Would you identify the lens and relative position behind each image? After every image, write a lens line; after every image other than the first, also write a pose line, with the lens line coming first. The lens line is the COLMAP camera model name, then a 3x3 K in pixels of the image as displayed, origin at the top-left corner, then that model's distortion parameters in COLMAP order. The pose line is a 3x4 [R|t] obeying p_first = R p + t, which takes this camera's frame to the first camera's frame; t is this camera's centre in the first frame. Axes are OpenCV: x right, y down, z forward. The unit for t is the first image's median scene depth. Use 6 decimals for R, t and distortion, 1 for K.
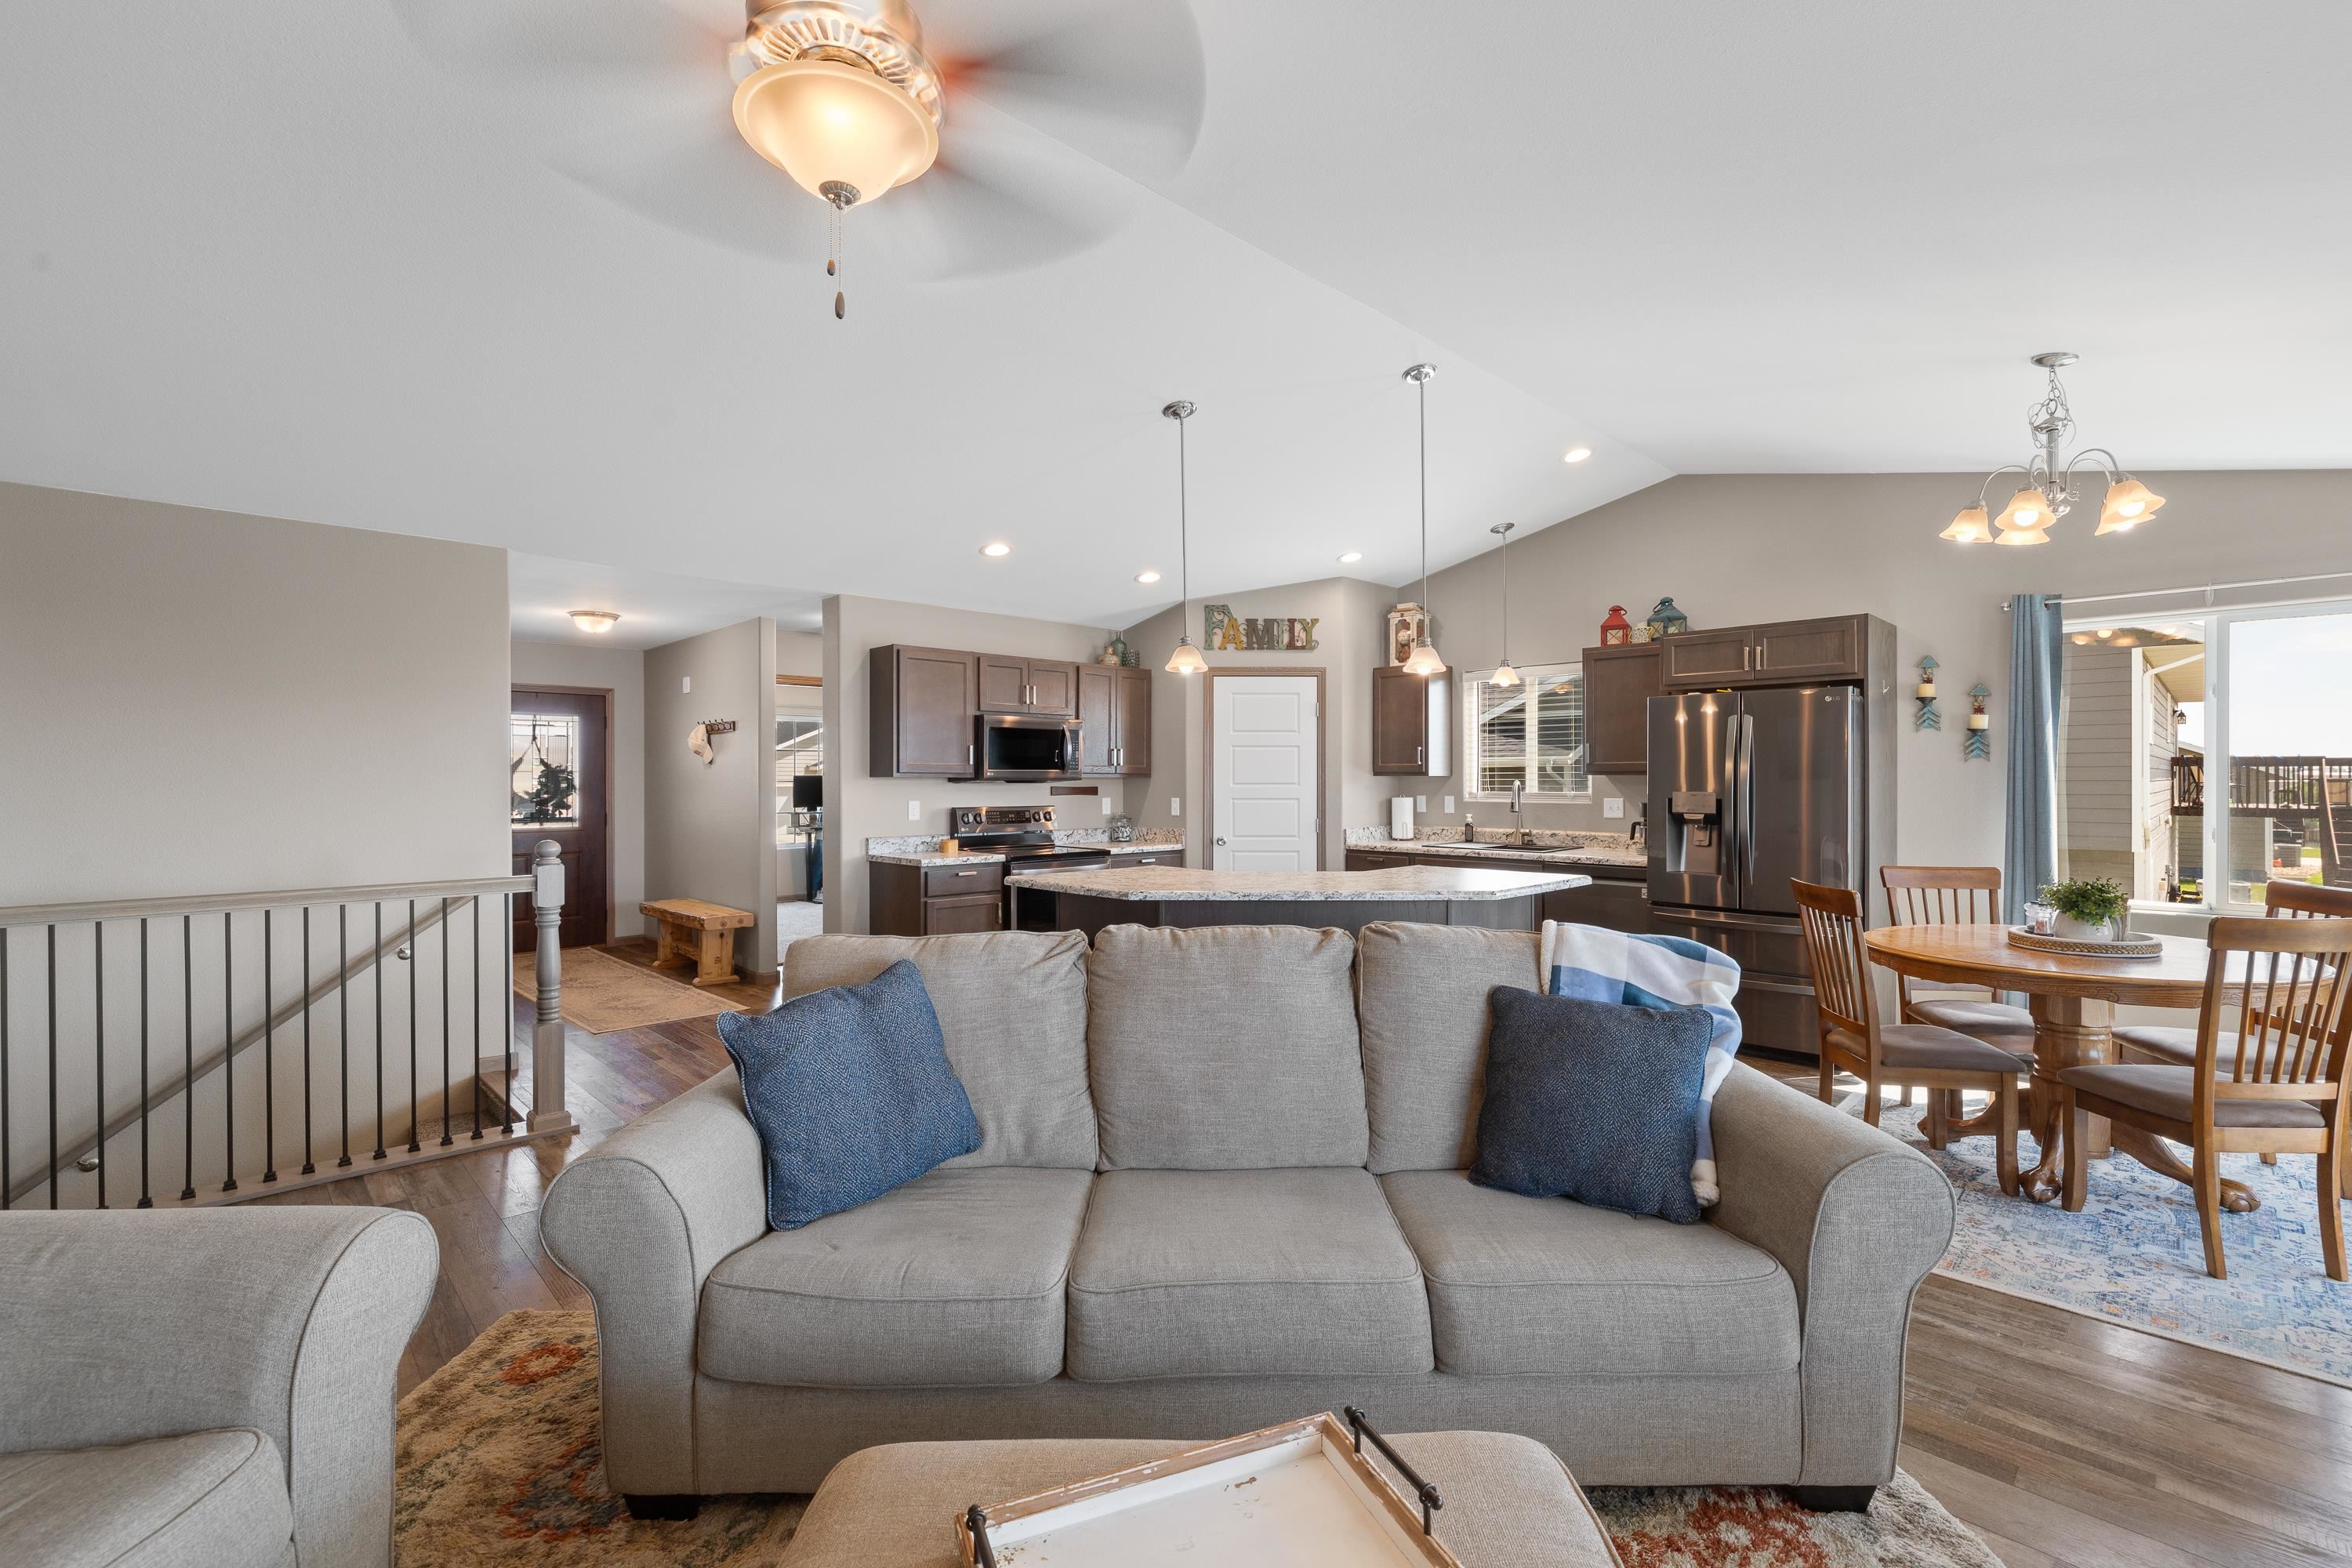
lens RADIAL K [[1019.4, 0, 1191.0], [0, 1019.4, 785.4], [0, 0, 1]] dist [-0.001439, 0.000015]
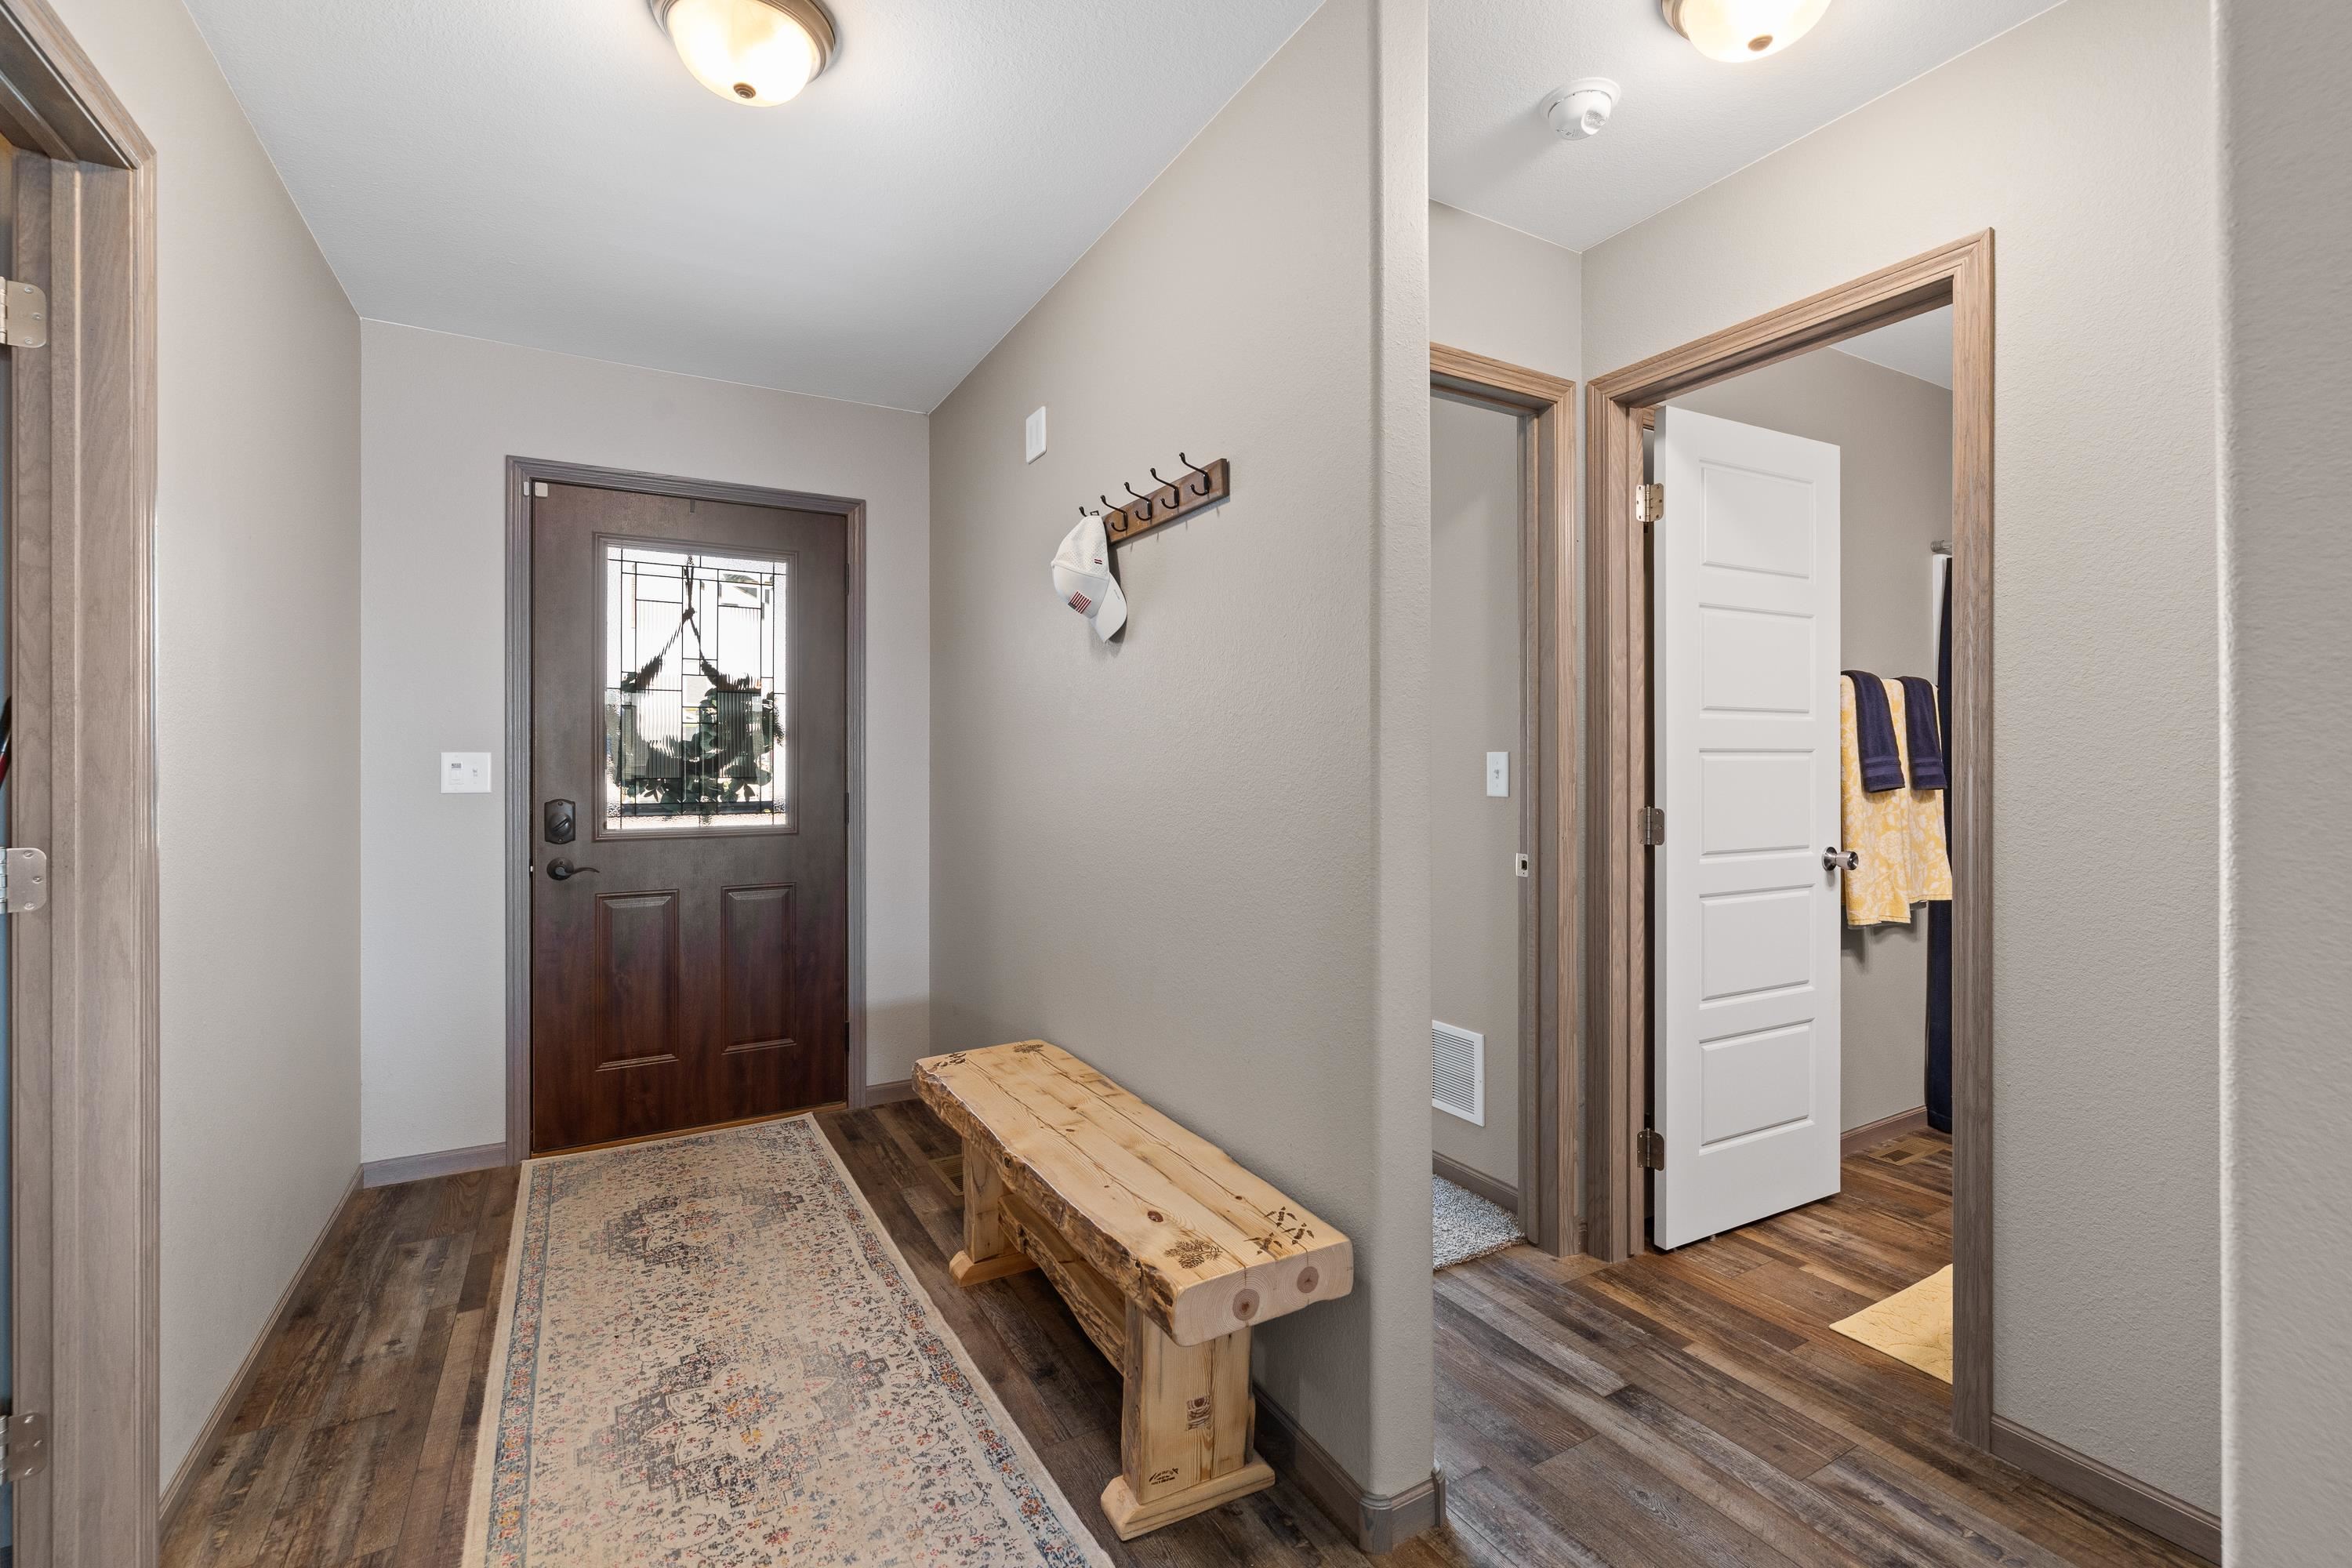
lens RADIAL K [[1019.4, 0, 1165.3], [0, 1019.4, 770.6], [0, 0, 1]] dist [-0.001439, 0.000015]
pose [[0.964810, 0.003970, -0.262917, -0.398923], [-0.004445, 0.999989, -0.001214, 0.020992], [0.262909, 0.002340, 0.964818, 0.746698]]
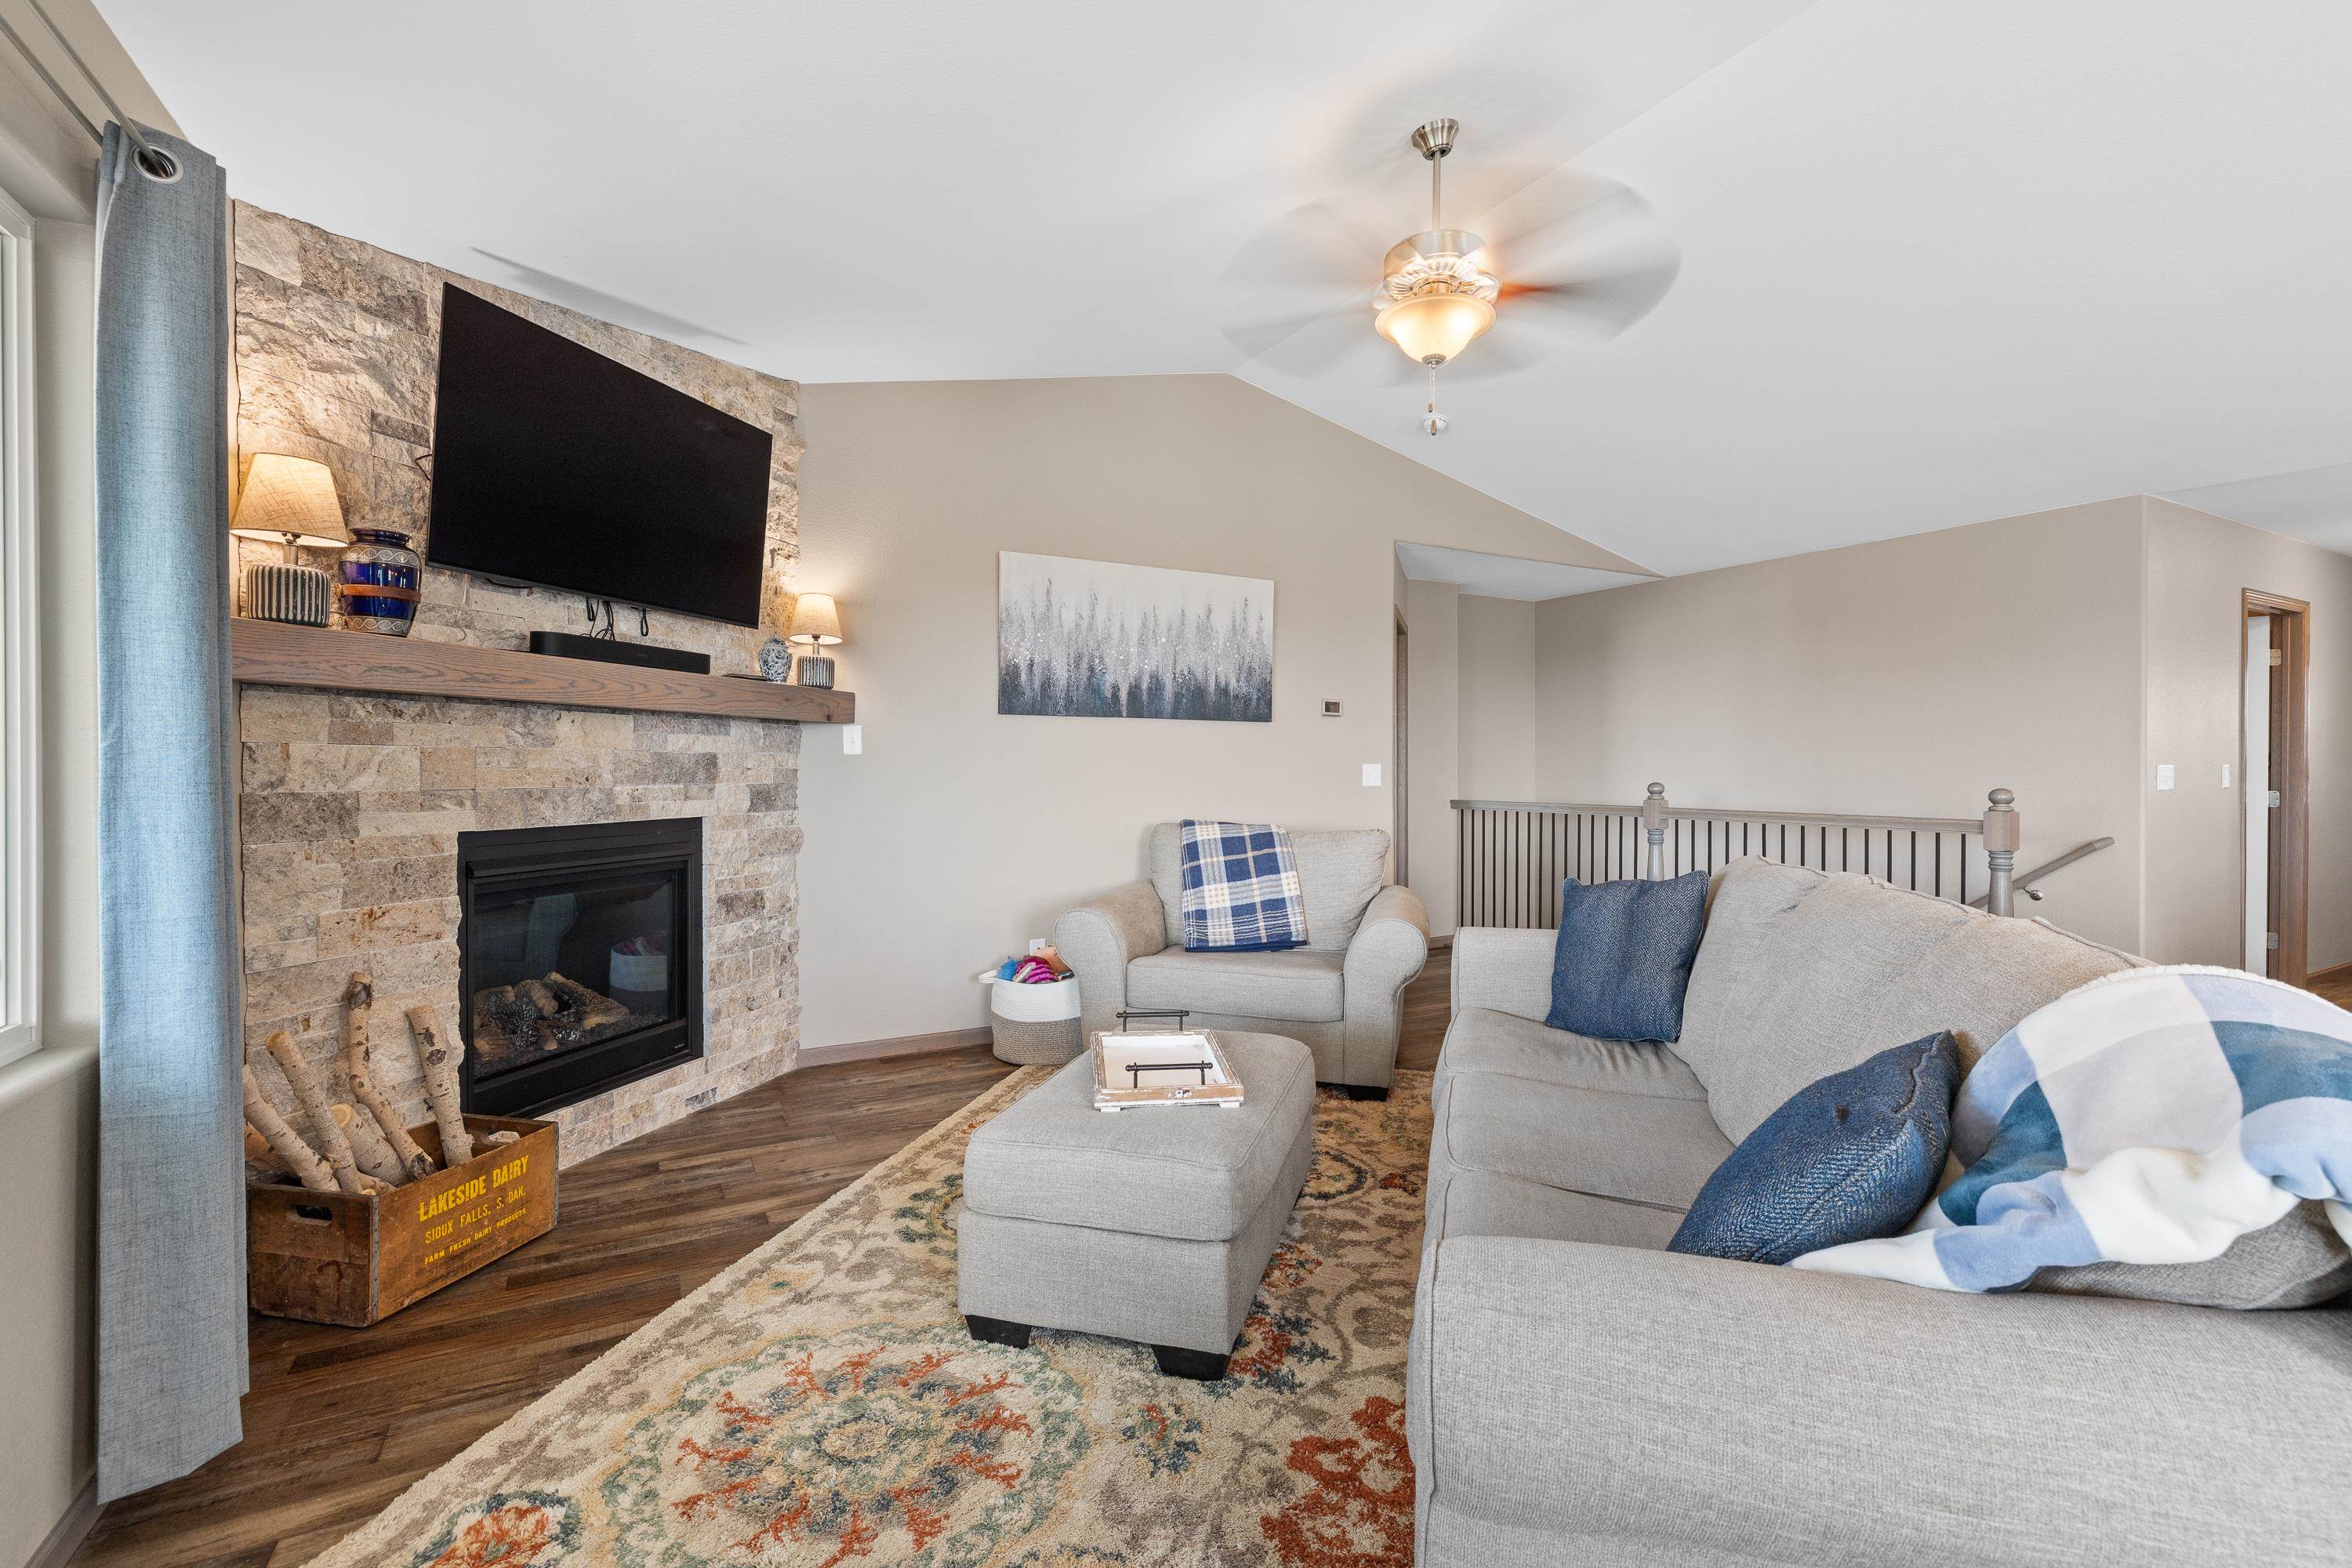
lens RADIAL K [[1019.4, 0, 1173.3], [0, 1019.4, 765.7], [0, 0, 1]] dist [-0.001439, 0.000015]
pose [[-0.269348, 0.003503, -0.963037, 0.343074], [-0.009135, 0.999939, 0.006192, 0.019114], [0.963000, 0.010465, -0.269299, 0.258154]]
